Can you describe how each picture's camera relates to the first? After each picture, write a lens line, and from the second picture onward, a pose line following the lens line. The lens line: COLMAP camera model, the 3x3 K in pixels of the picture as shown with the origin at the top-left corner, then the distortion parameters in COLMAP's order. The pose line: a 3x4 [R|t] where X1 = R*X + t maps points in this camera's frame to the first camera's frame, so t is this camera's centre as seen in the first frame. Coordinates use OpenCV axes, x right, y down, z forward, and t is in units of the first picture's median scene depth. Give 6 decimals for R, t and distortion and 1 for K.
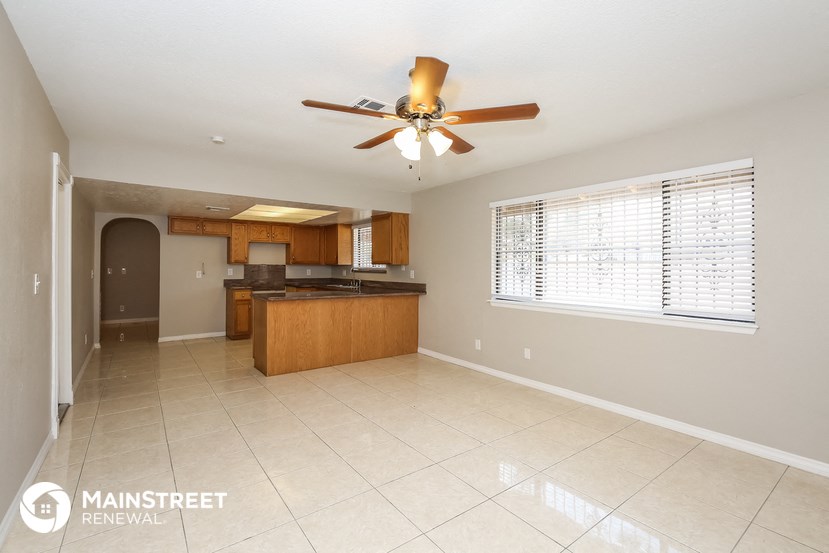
lens RADIAL K [[381.3, 0, 418.5], [0, 381.3, 269.4], [0, 0, 1]] dist [-0.000676, -0.000075]
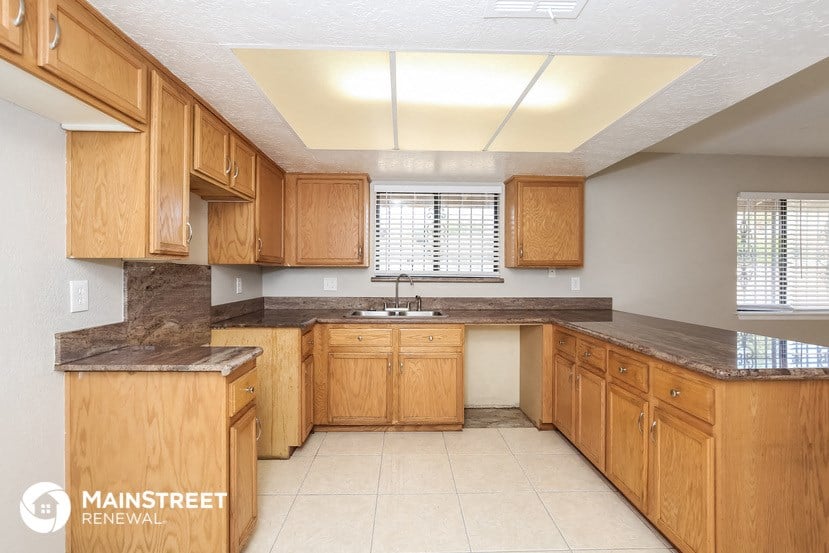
lens RADIAL K [[381.3, 0, 418.5], [0, 381.3, 269.4], [0, 0, 1]] dist [-0.000676, -0.000075]
pose [[0.569237, -0.000210, 0.822173, -0.942258], [0.002317, 0.999996, -0.001349, -0.012750], [-0.822170, 0.002673, 0.569235, 1.199488]]
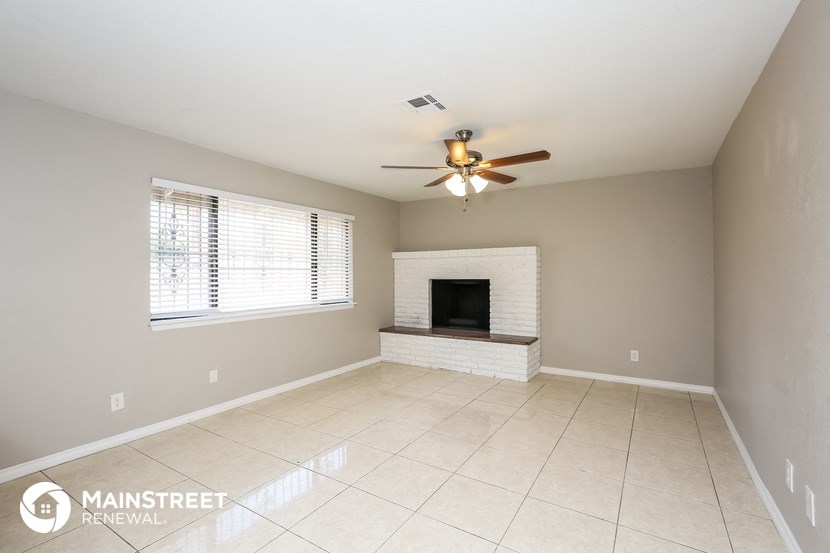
lens RADIAL K [[381.7, 0, 419.0], [0, 381.7, 269.4], [0, 0, 1]] dist [-0.000676, -0.000075]
pose [[-0.343603, 0.004859, 0.939102, -0.661815], [0.007013, 0.999972, -0.002608, -0.009305], [-0.939089, 0.005689, -0.343627, 0.860228]]
